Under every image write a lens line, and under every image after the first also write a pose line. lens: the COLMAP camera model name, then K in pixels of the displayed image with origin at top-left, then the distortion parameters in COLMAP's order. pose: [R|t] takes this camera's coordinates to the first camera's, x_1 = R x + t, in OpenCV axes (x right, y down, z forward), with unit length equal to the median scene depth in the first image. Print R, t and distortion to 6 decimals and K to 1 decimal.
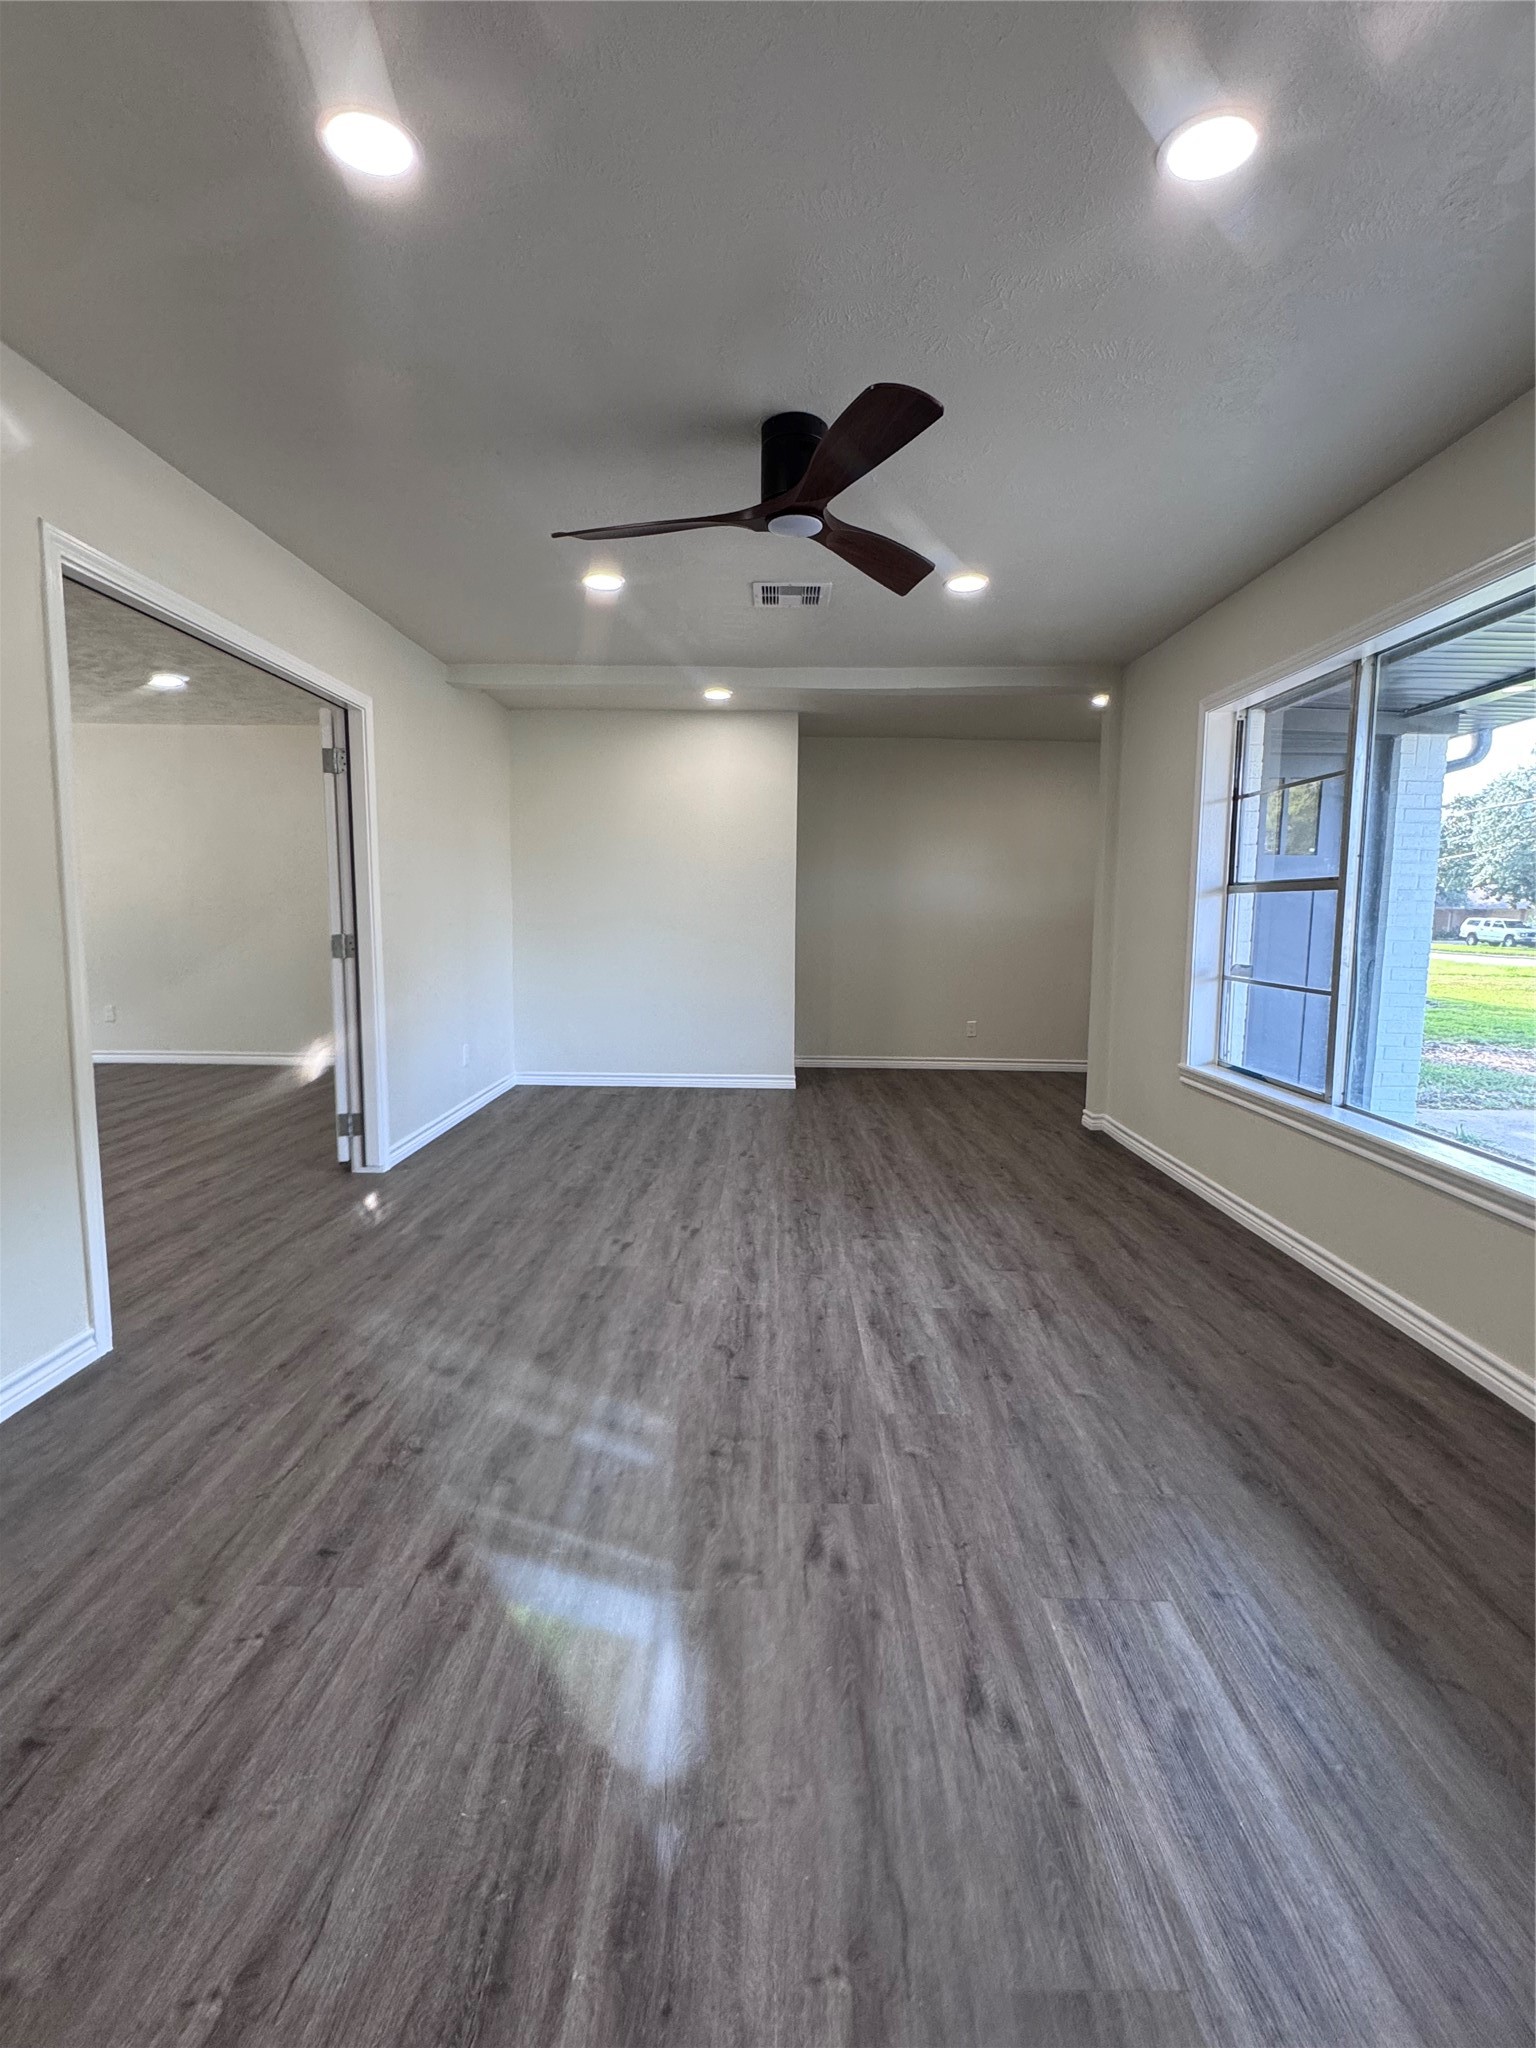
lens RADIAL K [[947.0, 0, 760.0], [0, 947.0, 1014.1], [0, 0, 1]] dist [0.001386, 0.000202]
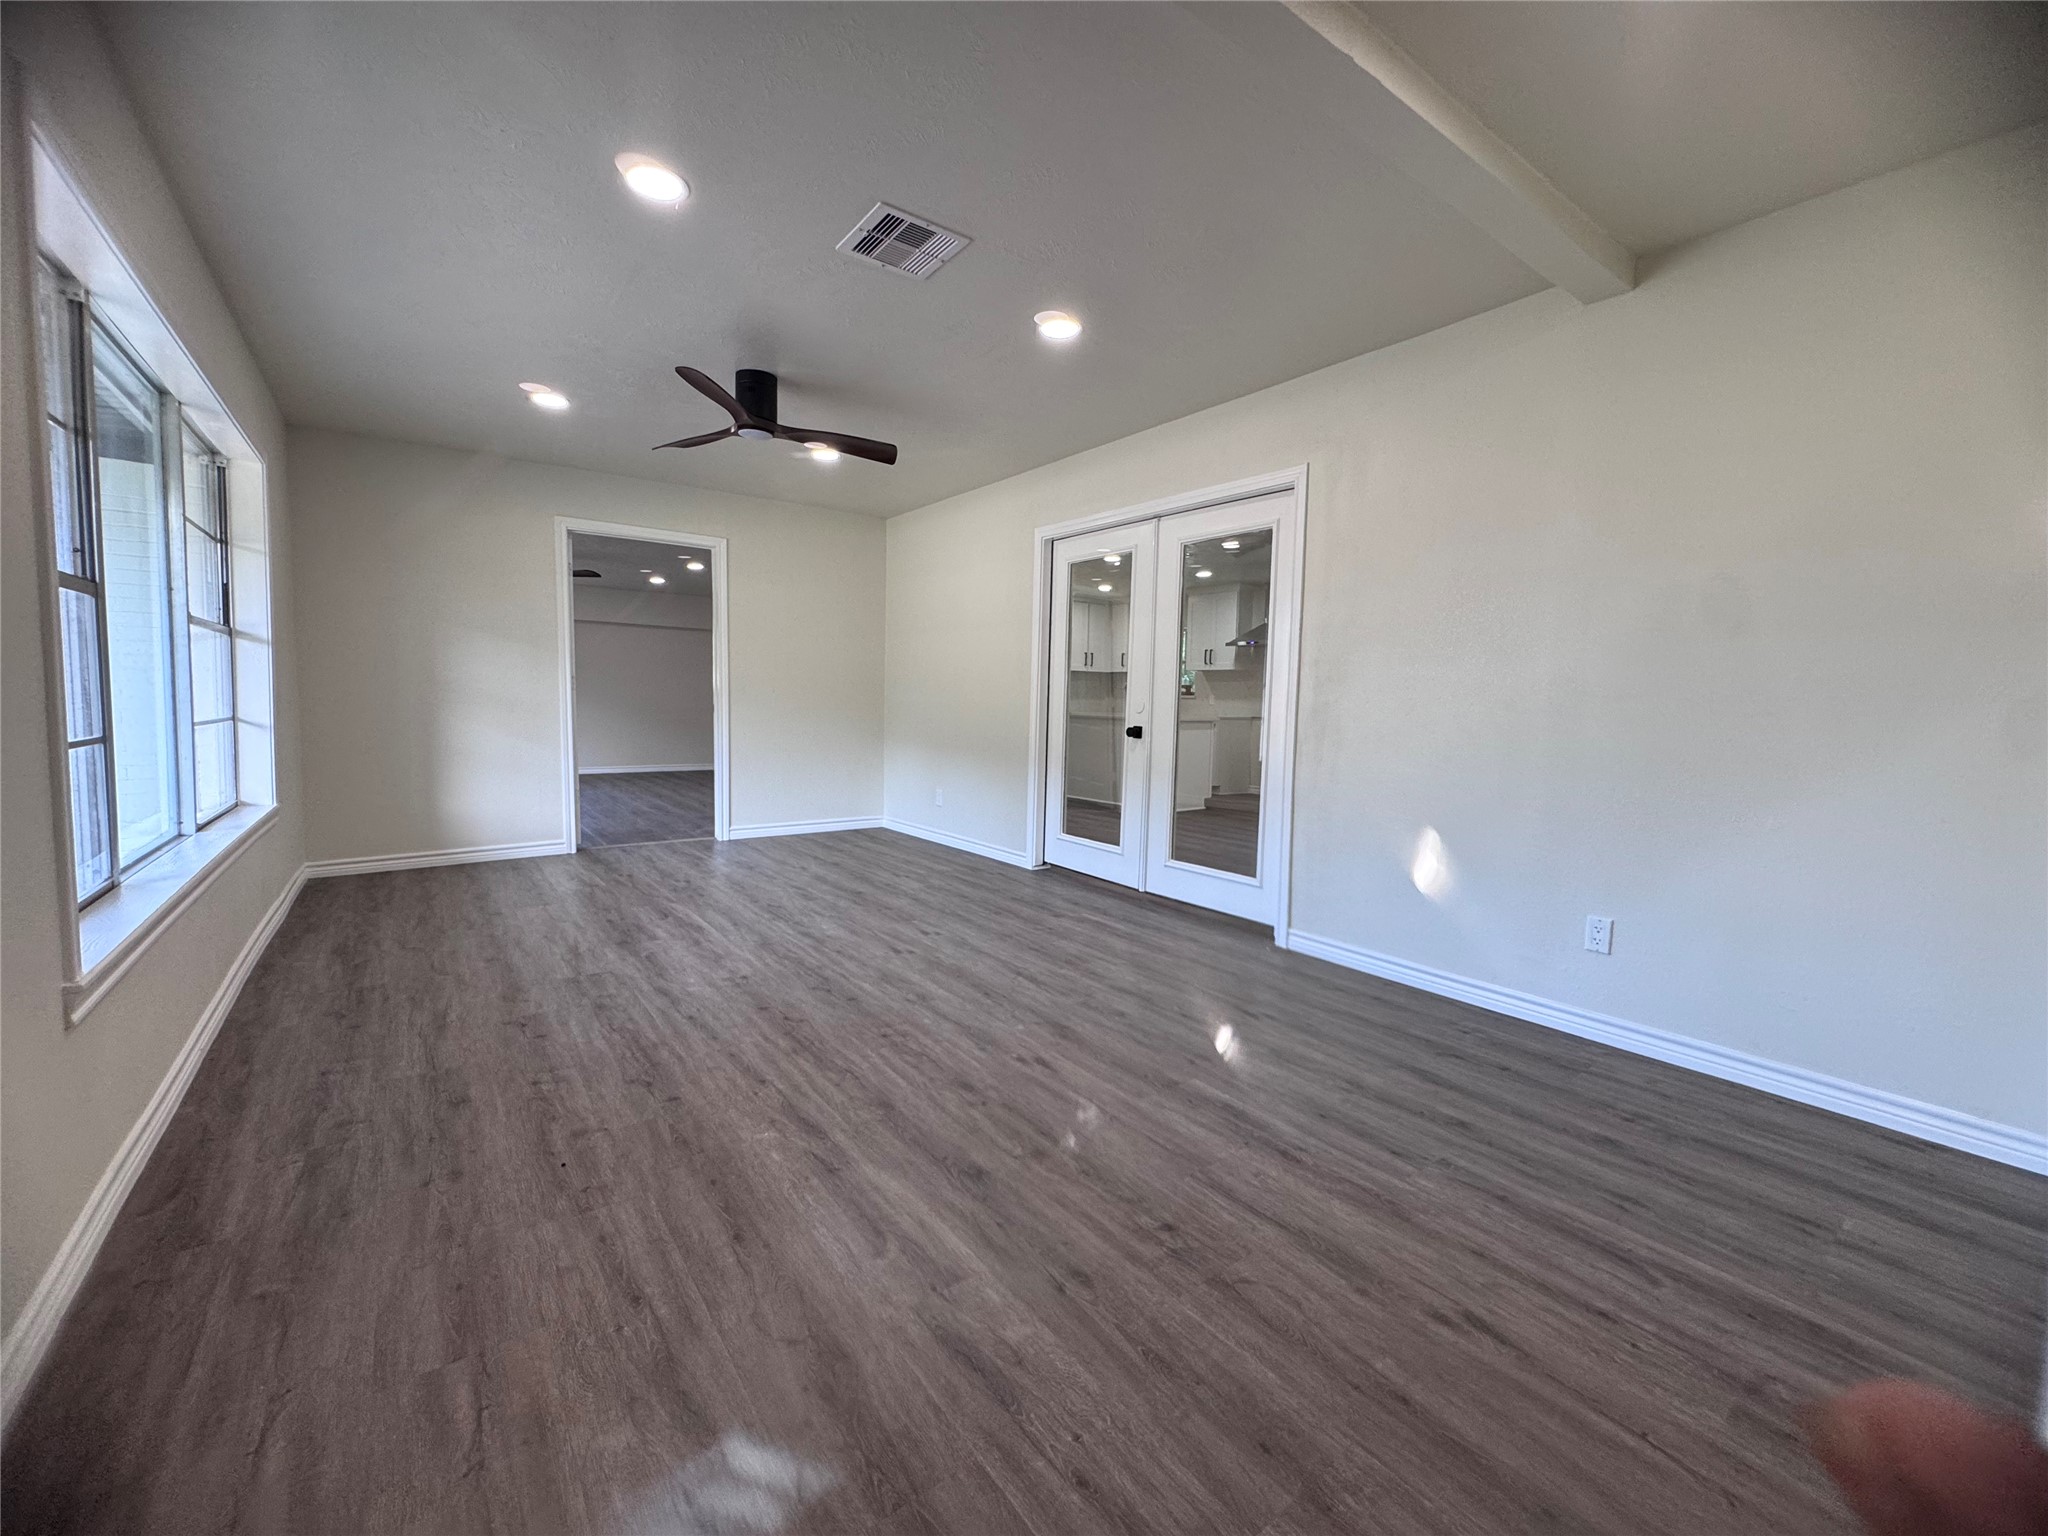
lens RADIAL K [[828.4, 0, 1016.0], [0, 828.4, 765.0], [0, 0, 1]] dist [-0.002450, -0.000217]
pose [[-0.793072, 0.022271, -0.608720, 0.420343], [-0.095757, 0.982348, 0.160698, -0.161010], [0.601554, 0.185735, -0.776940, 1.845844]]
